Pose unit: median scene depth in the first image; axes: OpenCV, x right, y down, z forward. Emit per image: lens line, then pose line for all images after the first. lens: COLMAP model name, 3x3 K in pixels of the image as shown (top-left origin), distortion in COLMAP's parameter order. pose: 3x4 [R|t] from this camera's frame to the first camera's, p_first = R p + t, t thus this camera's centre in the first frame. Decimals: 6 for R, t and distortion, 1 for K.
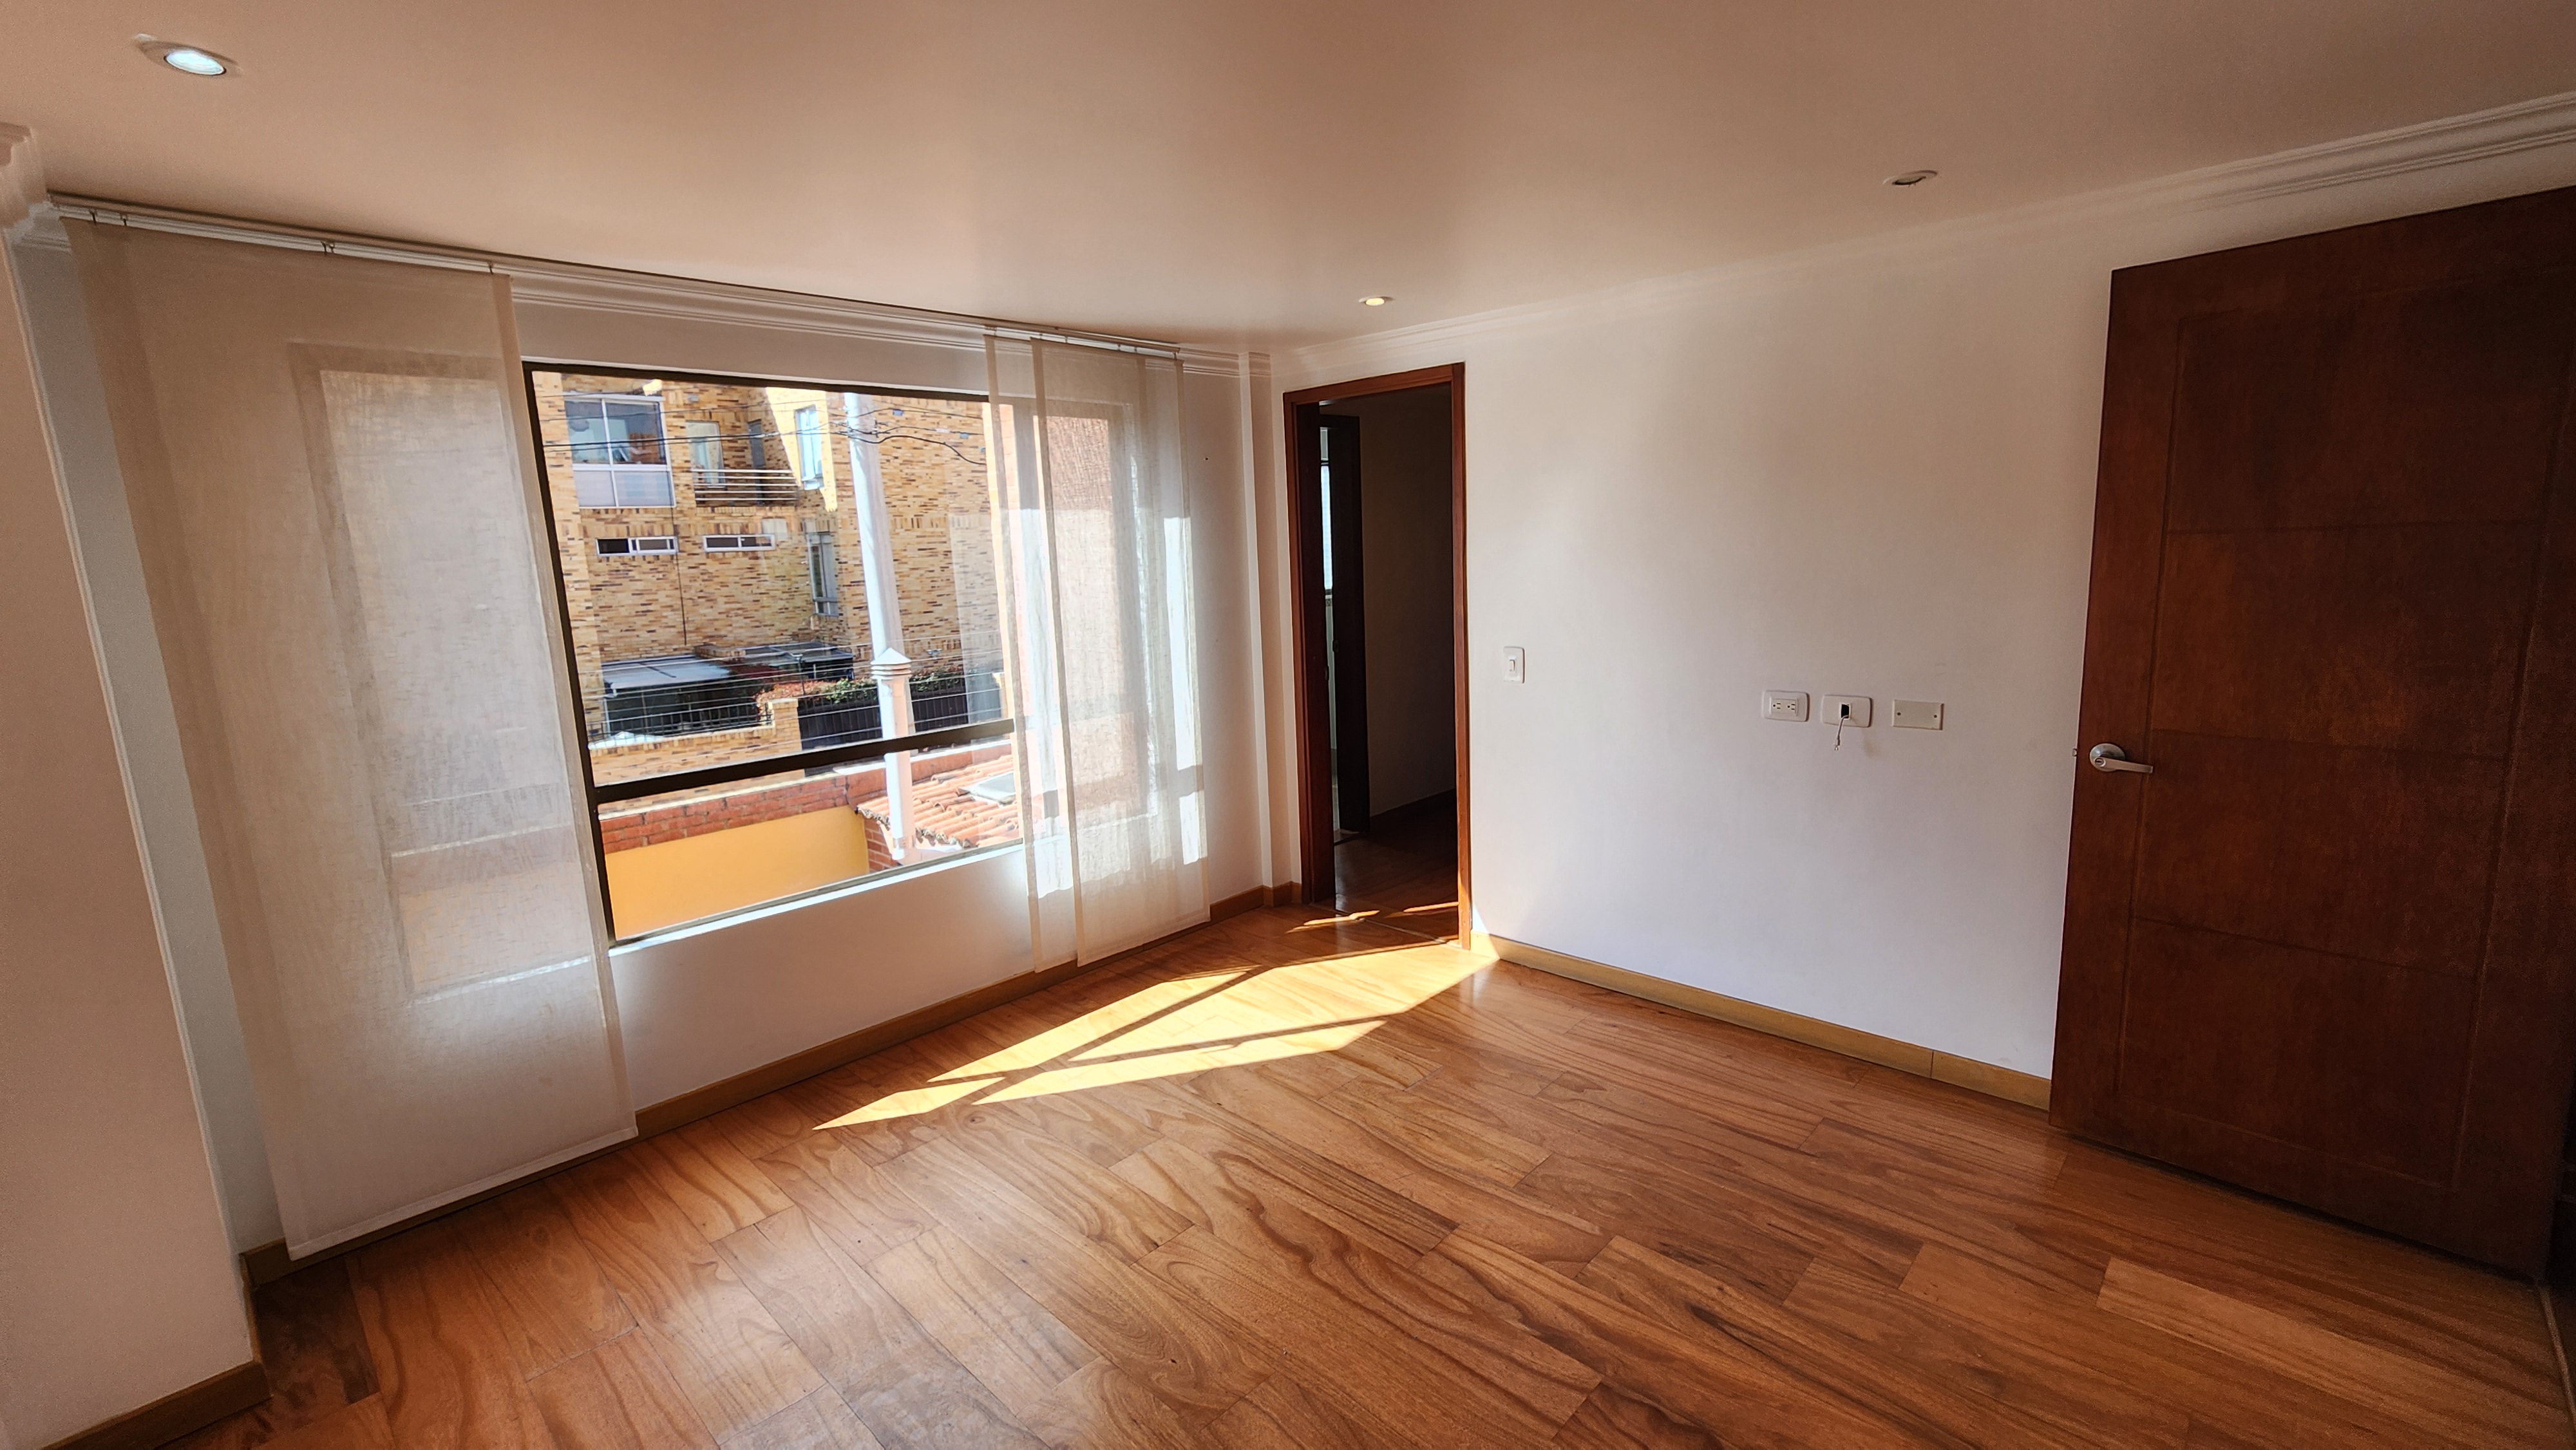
lens RADIAL K [[1062.2, 0, 1291.4], [0, 1062.2, 720.0], [0, 0, 1]] dist [-0.002008, 0.000498]
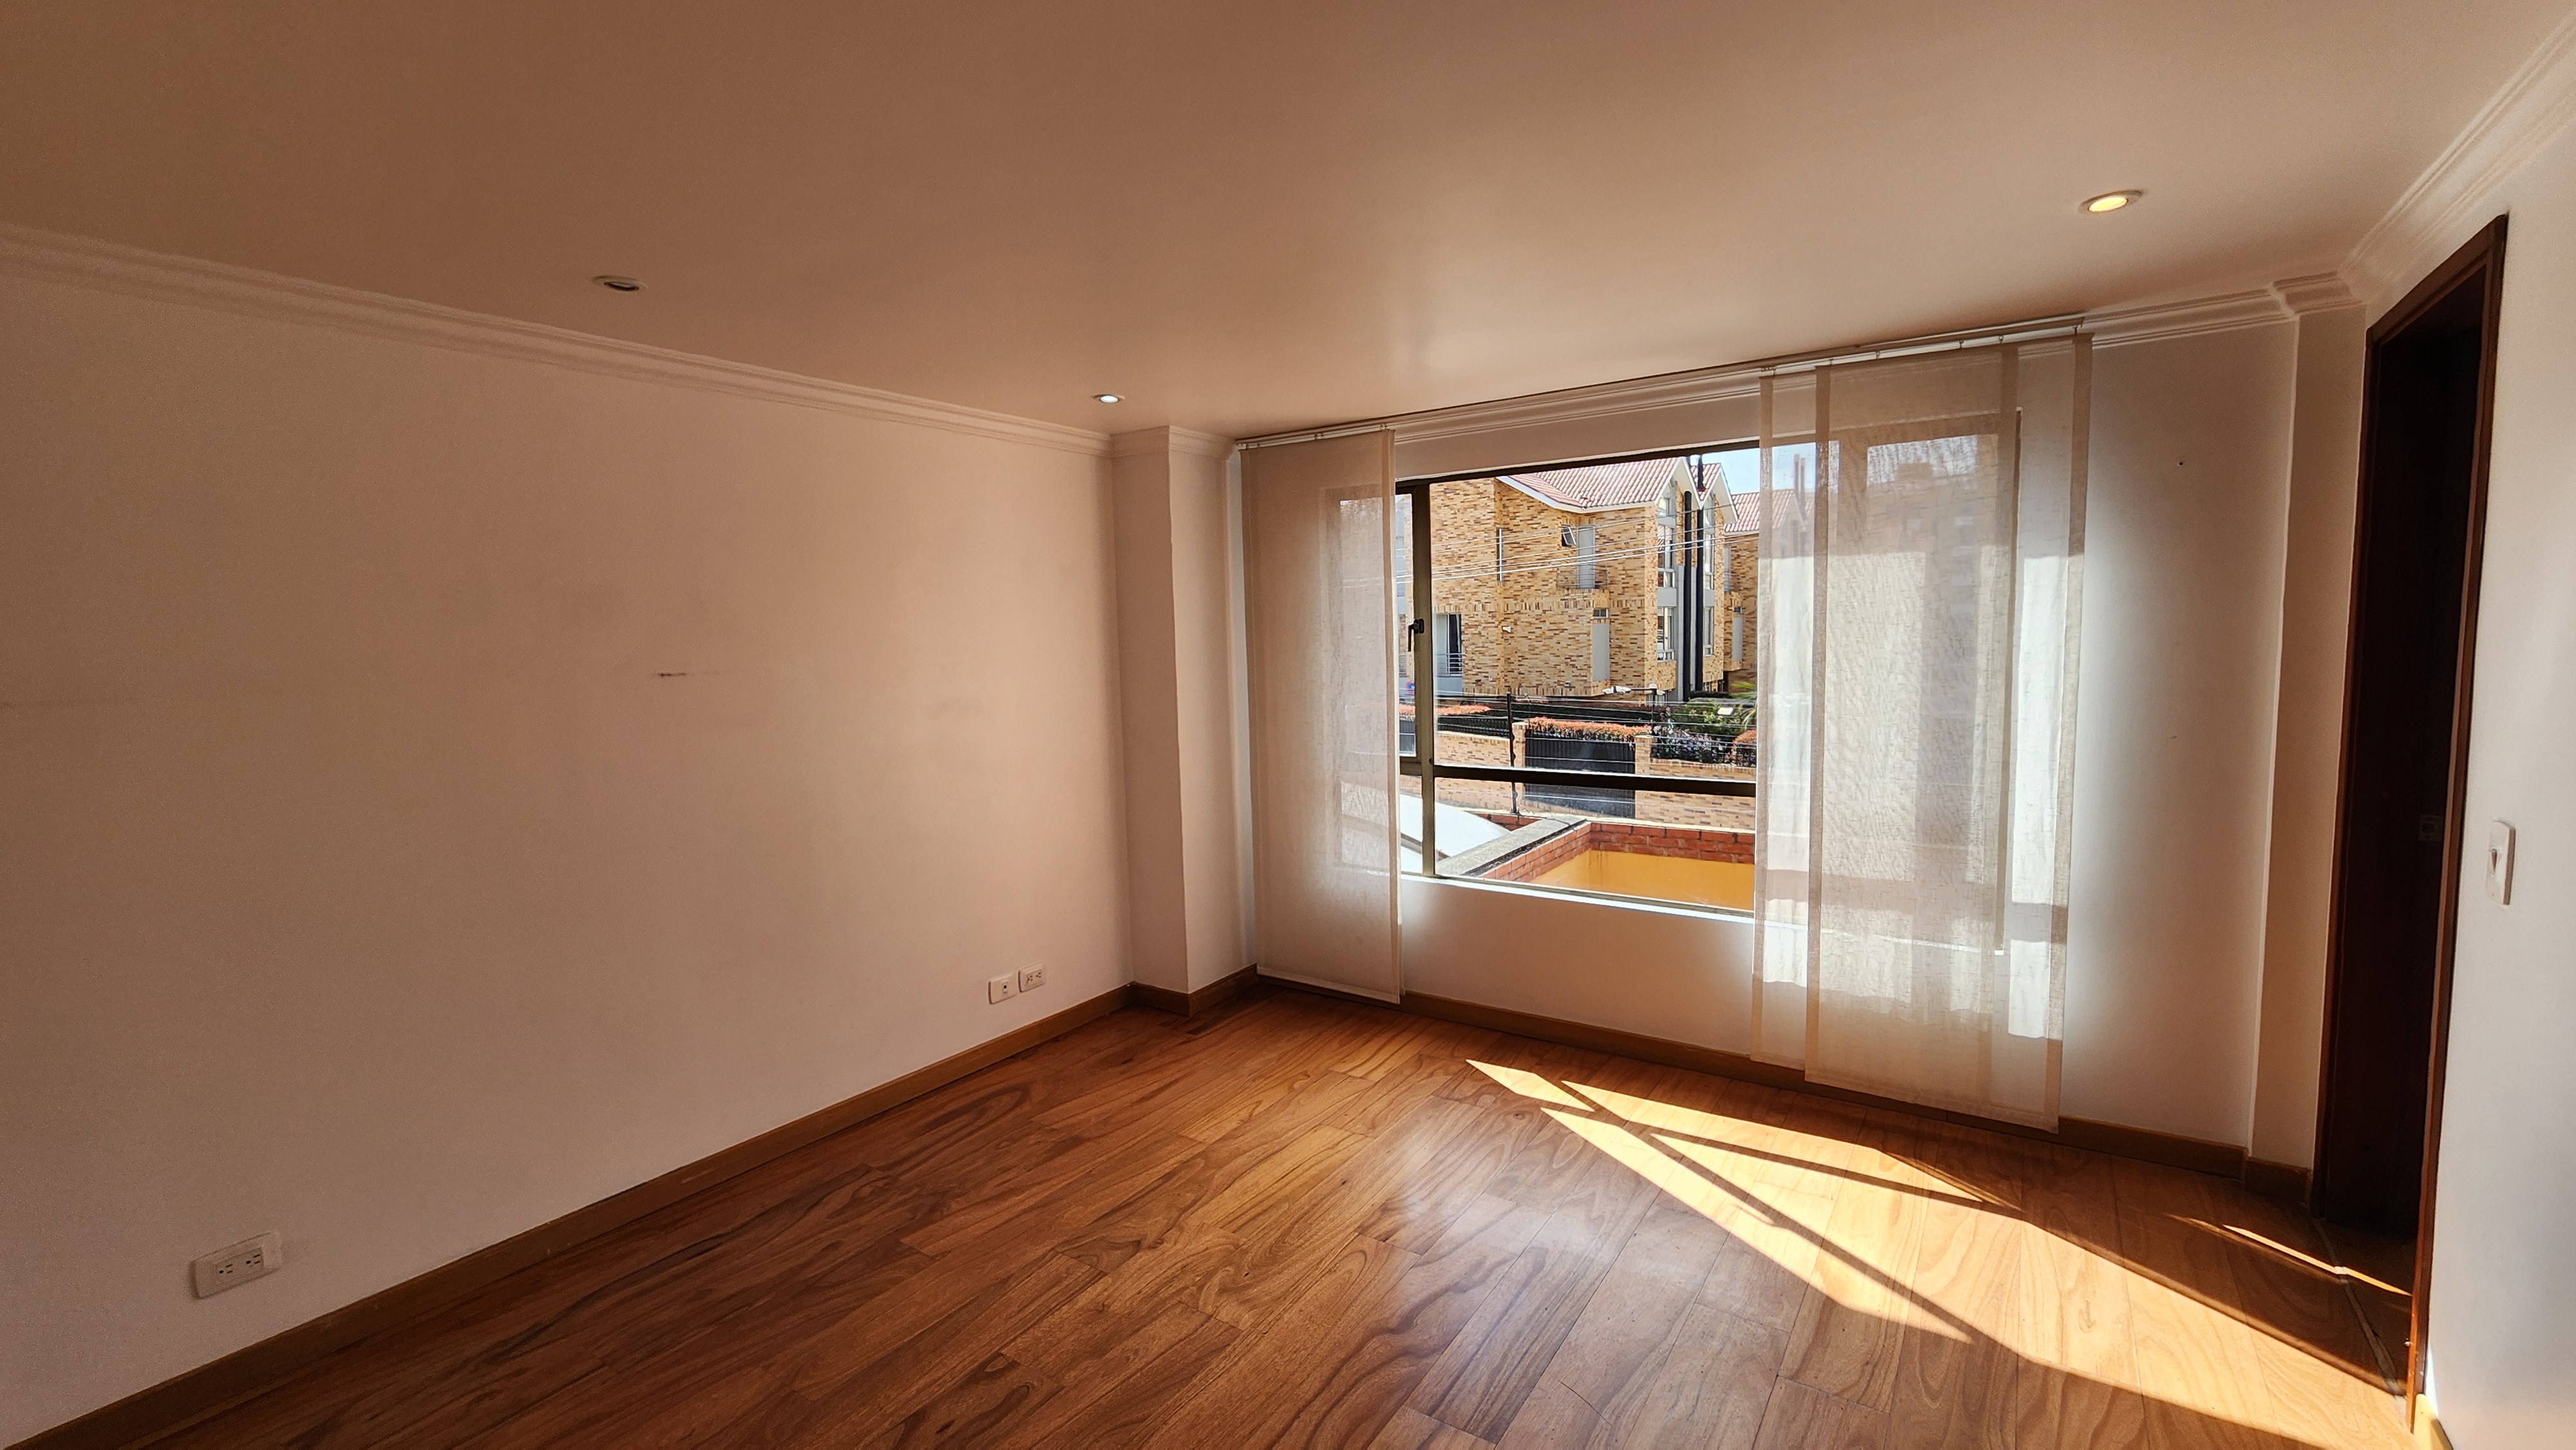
lens RADIAL K [[1062.2, 0, 1297.0], [0, 1062.2, 728.8], [0, 0, 1]] dist [-0.002008, 0.000498]
pose [[0.178681, 0.123270, -0.976155, 0.603110], [-0.147786, 0.984228, 0.097238, -0.081758], [0.972745, 0.126887, 0.194080, 0.443390]]
